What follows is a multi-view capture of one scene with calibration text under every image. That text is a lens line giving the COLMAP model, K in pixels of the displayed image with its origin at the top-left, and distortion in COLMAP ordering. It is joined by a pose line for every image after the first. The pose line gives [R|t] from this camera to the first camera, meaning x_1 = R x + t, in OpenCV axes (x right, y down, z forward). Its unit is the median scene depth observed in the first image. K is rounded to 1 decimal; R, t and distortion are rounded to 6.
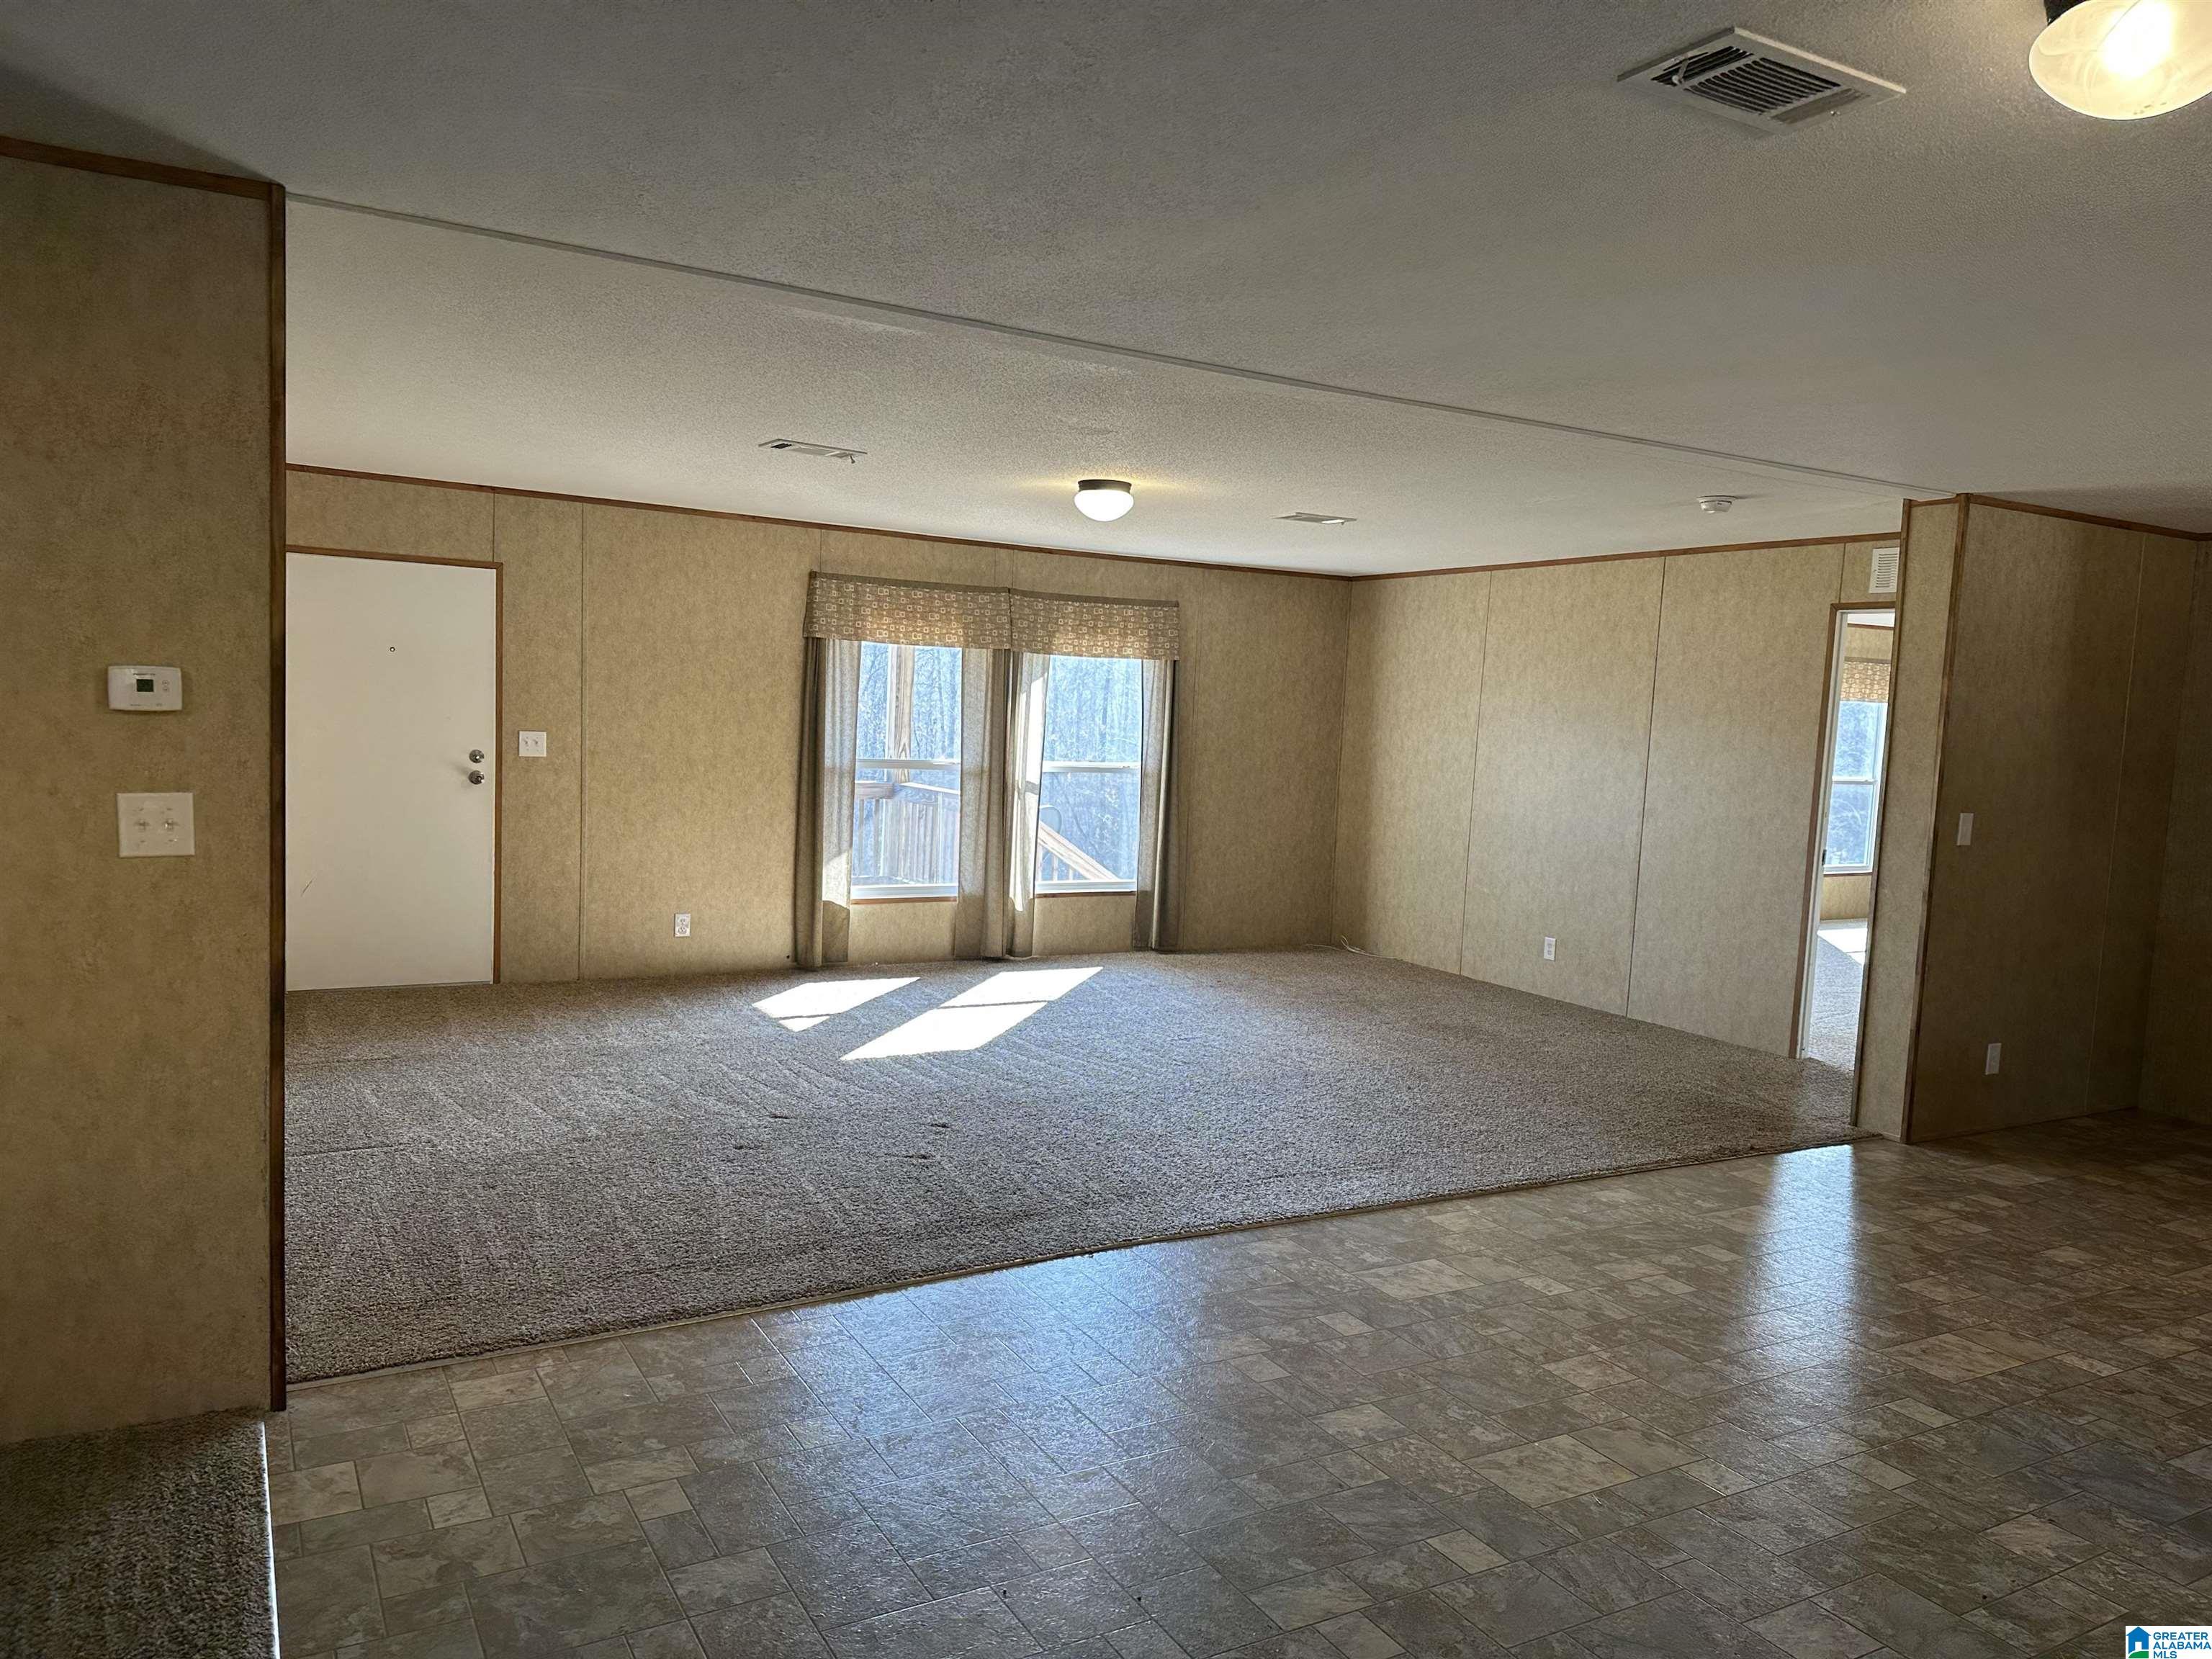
lens RADIAL K [[1532.4, 0, 1122.9], [0, 1532.4, 840.5], [0, 0, 1]] dist [0.051662, -0.015919]
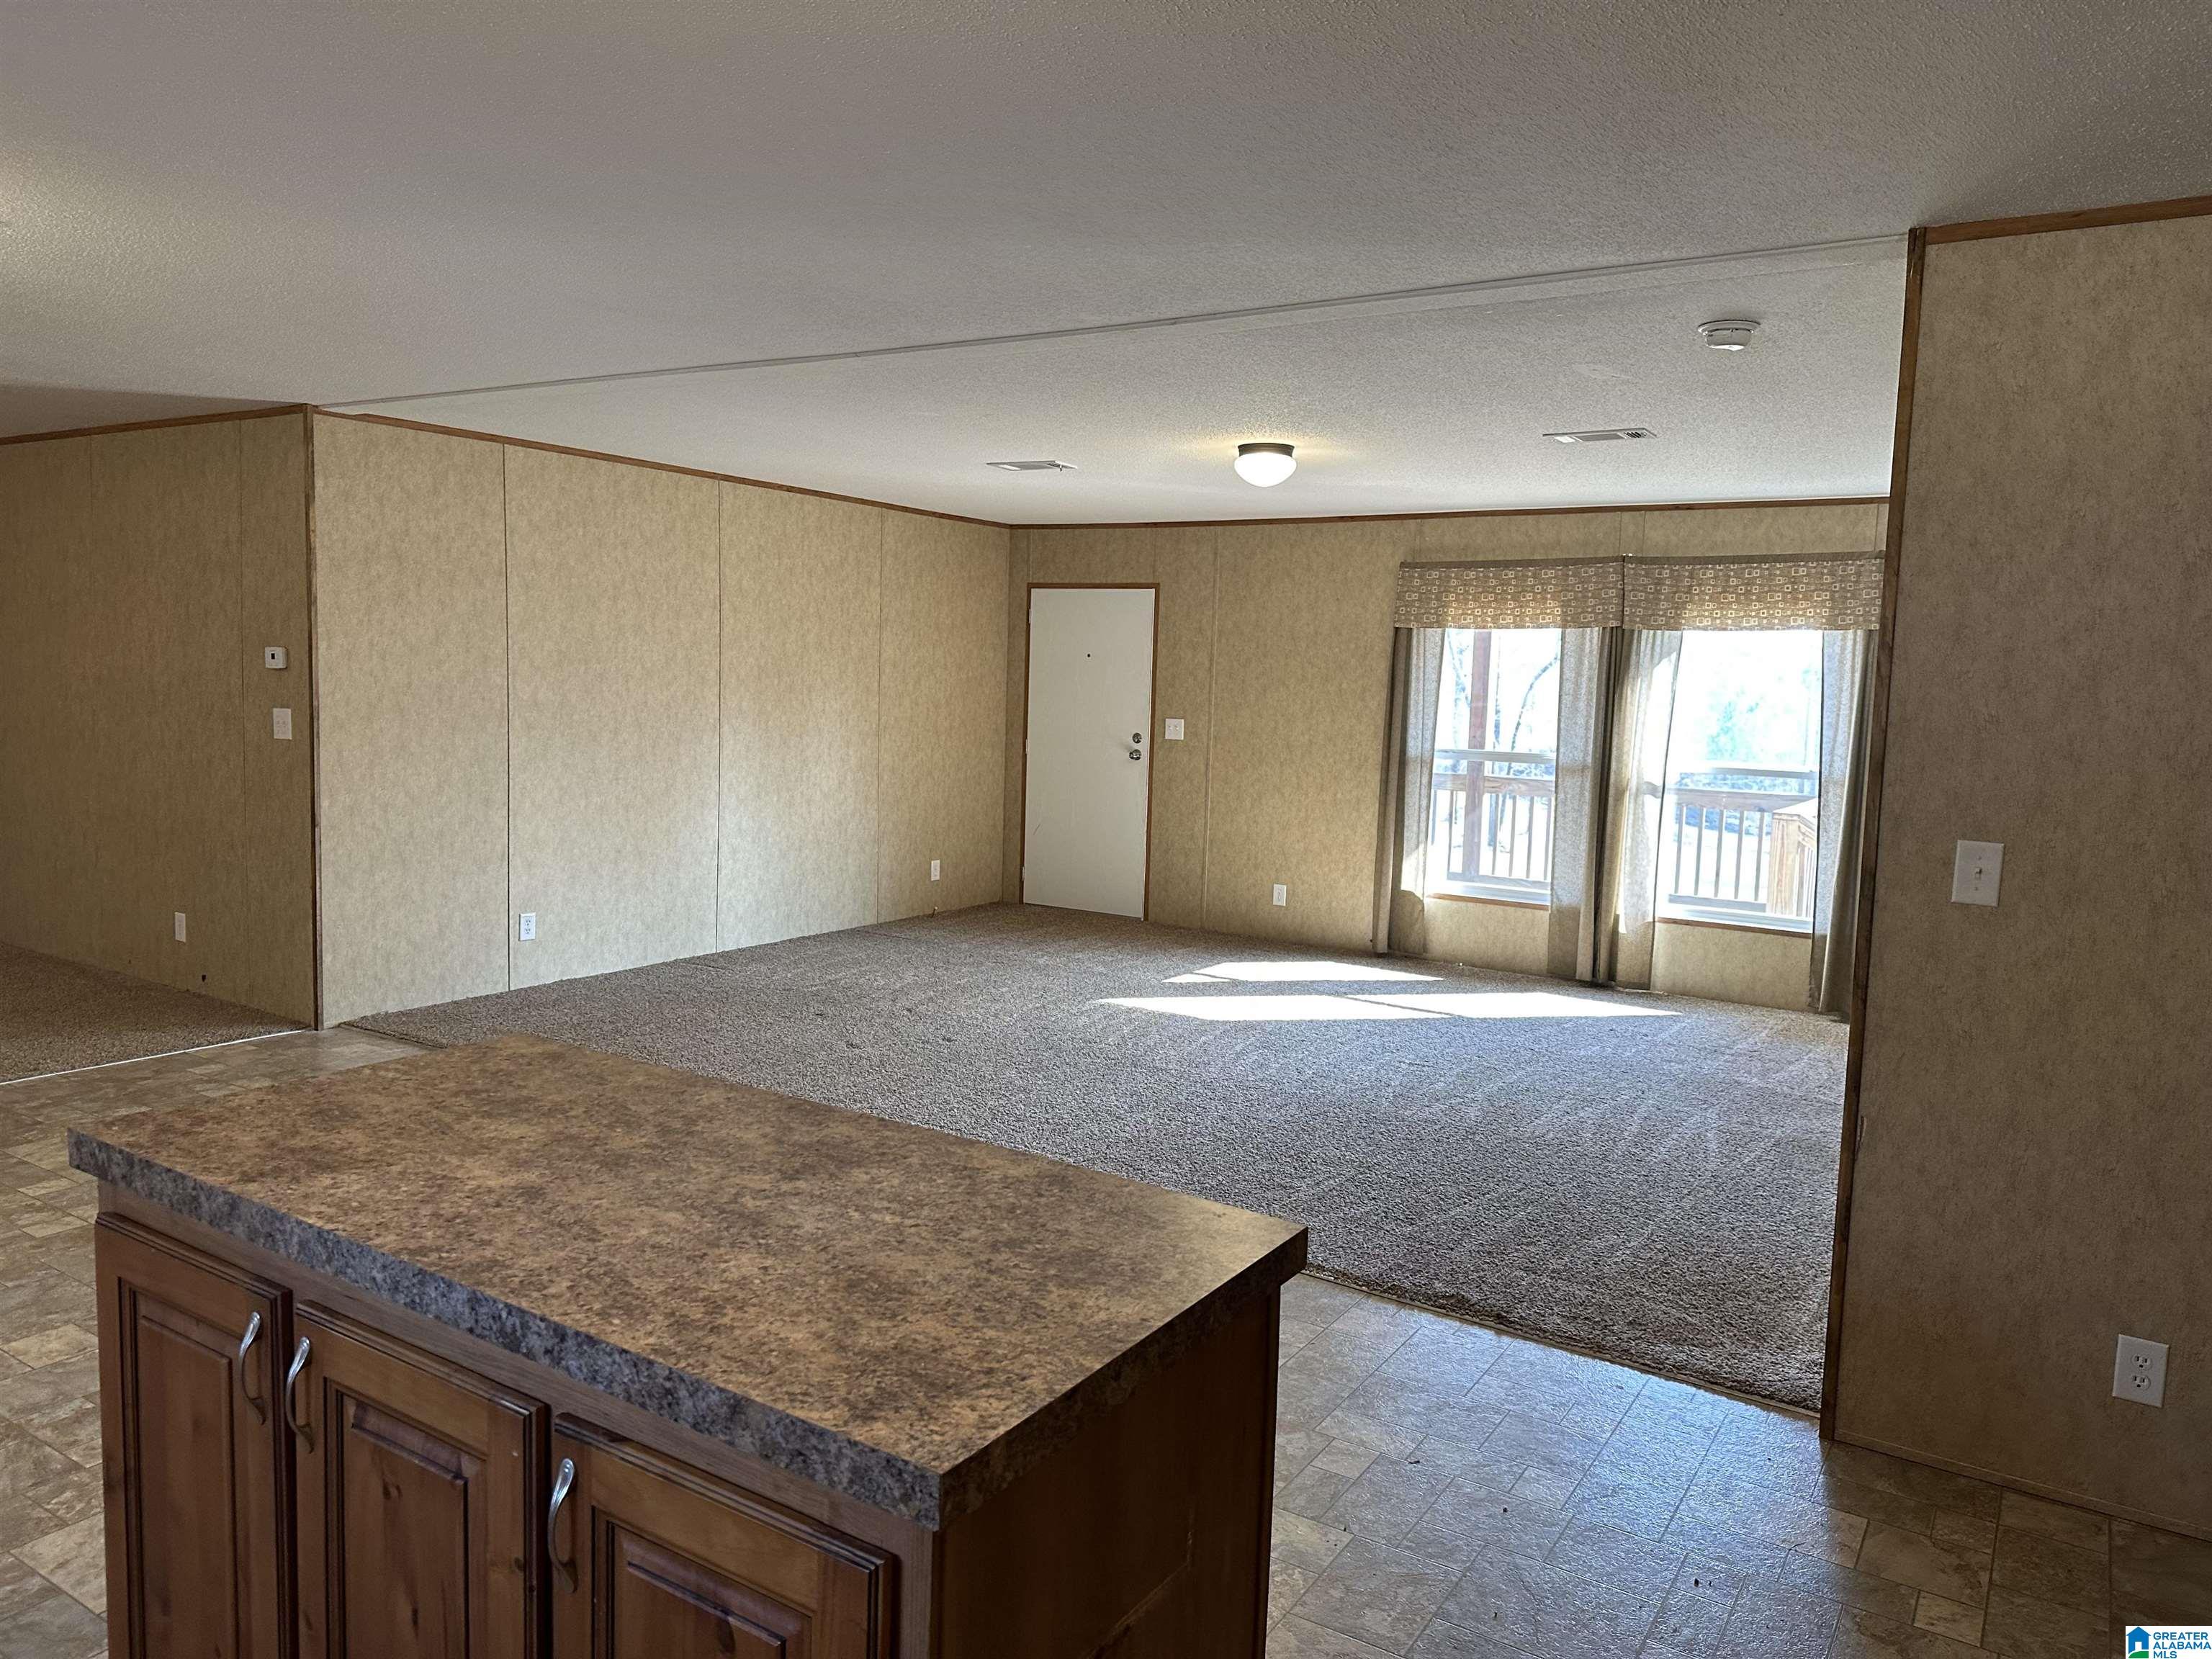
lens RADIAL K [[1532.4, 0, 1116.8], [0, 1532.4, 811.7], [0, 0, 1]] dist [0.051662, -0.015919]
pose [[0.426659, 0.048013, -0.903137, 0.636125], [-0.089568, 0.995924, 0.010632, -0.005612], [0.899966, 0.076356, 0.429220, 0.408606]]
